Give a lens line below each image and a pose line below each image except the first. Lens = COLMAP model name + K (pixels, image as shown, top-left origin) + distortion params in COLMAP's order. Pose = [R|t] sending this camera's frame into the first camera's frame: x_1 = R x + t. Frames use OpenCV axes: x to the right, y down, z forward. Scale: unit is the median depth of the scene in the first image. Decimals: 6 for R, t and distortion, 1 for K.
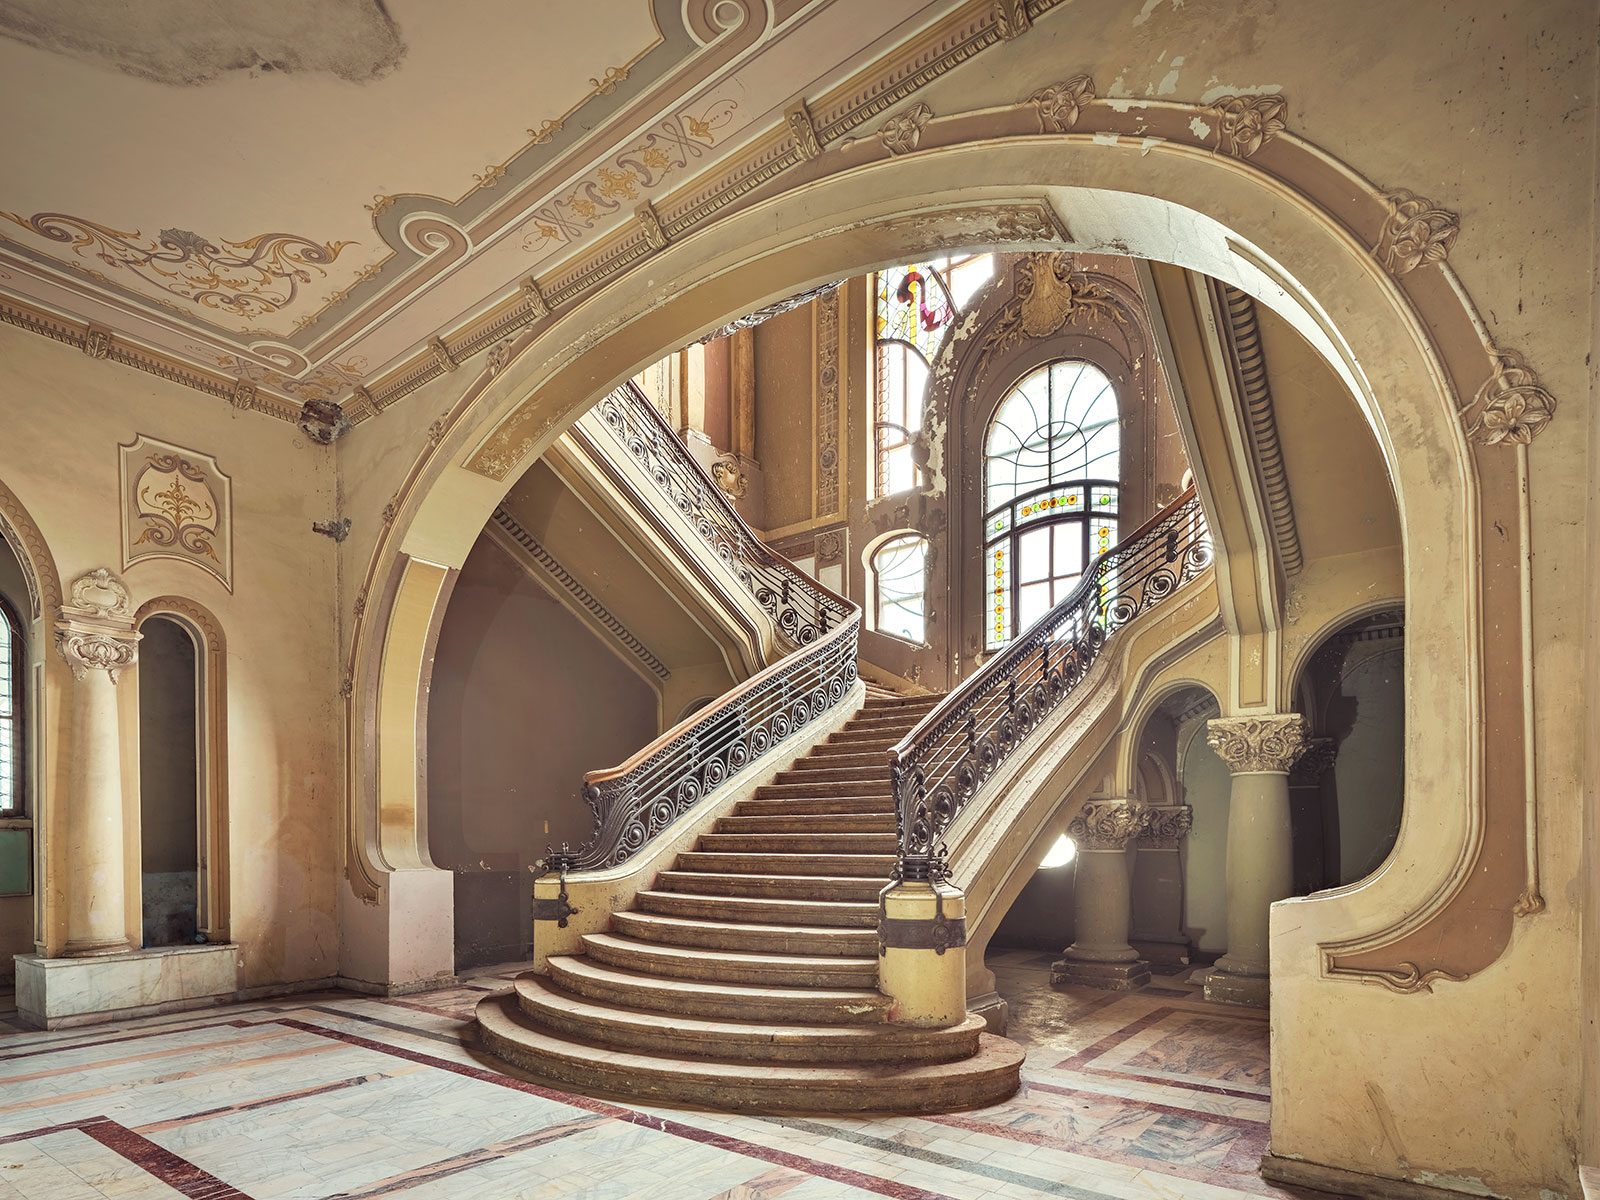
lens RADIAL K [[841.1, 0, 800.0], [0, 841.1, 600.0], [0, 0, 1]] dist [0.016199, 0.001178]
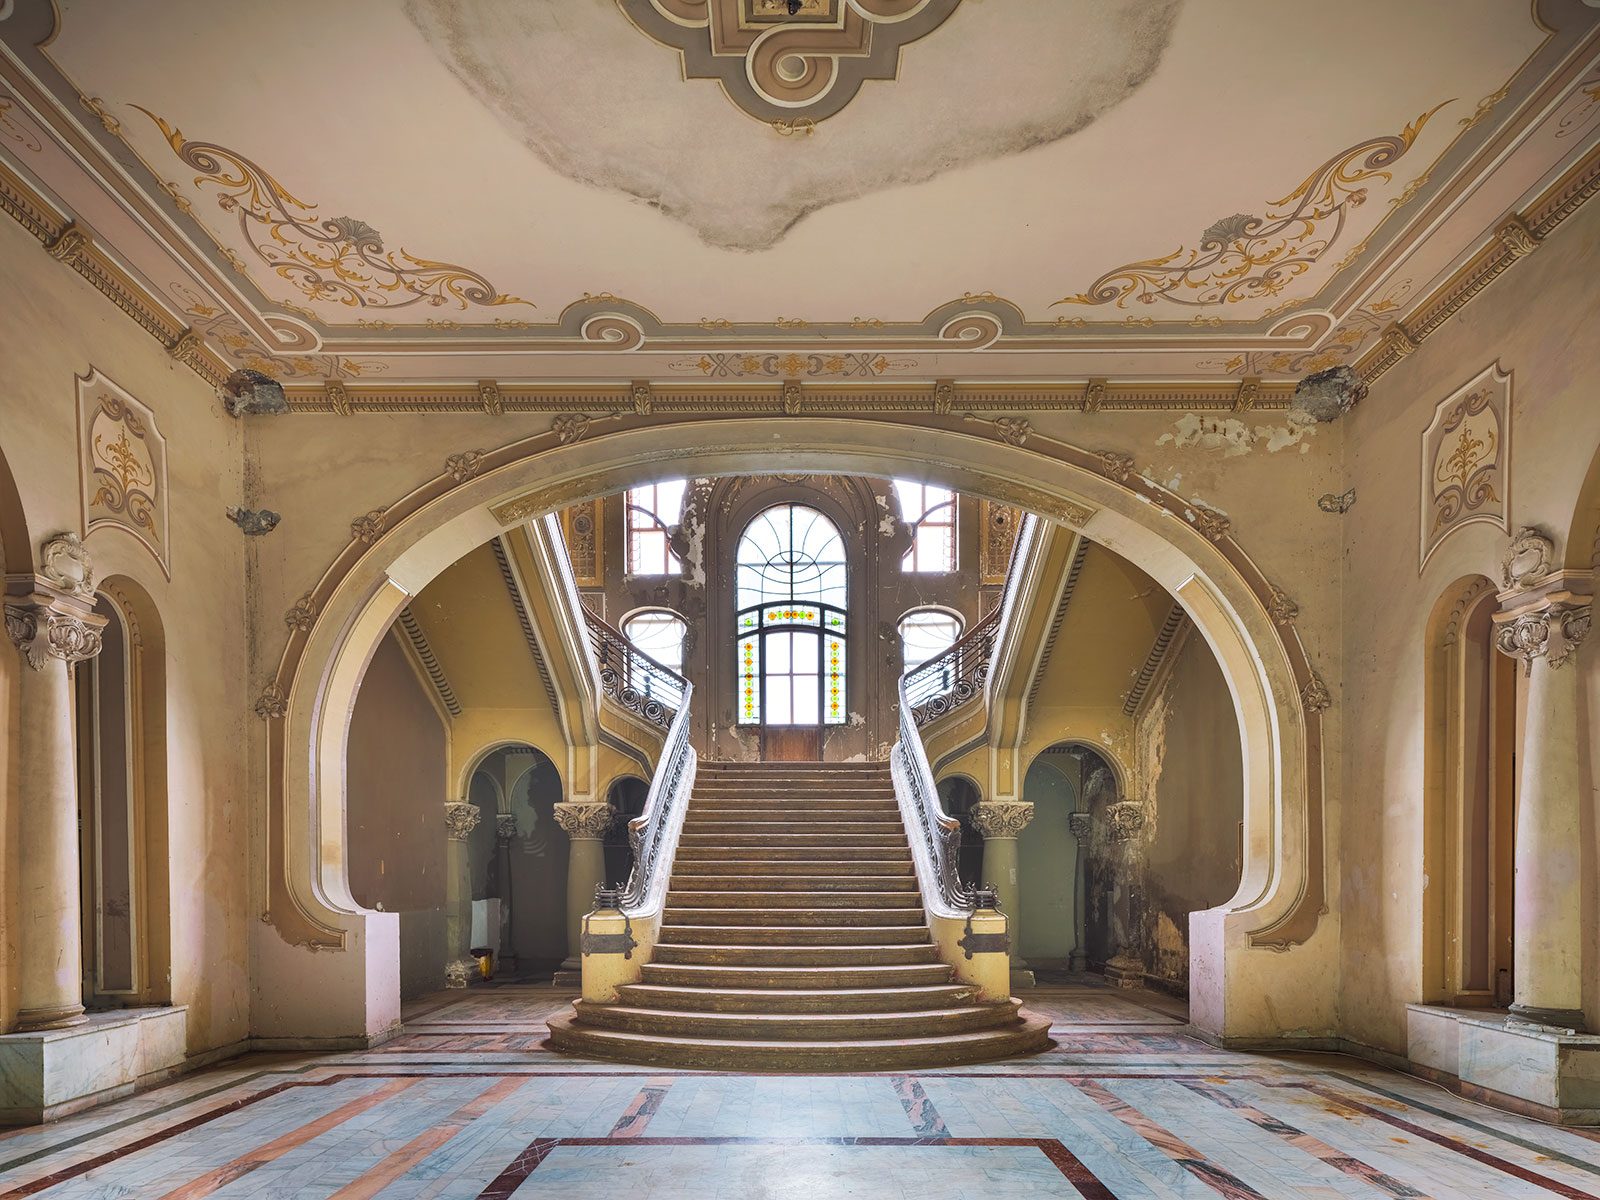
lens RADIAL K [[787.4, 0, 800.0], [0, 787.4, 600.0], [0, 0, 1]] dist [0.015308, -0.000818]
pose [[0.809403, 0.199561, 0.552307, -0.600805], [-0.163423, 0.979882, -0.114557, -0.000531], [-0.564057, 0.002463, 0.825732, -0.005586]]
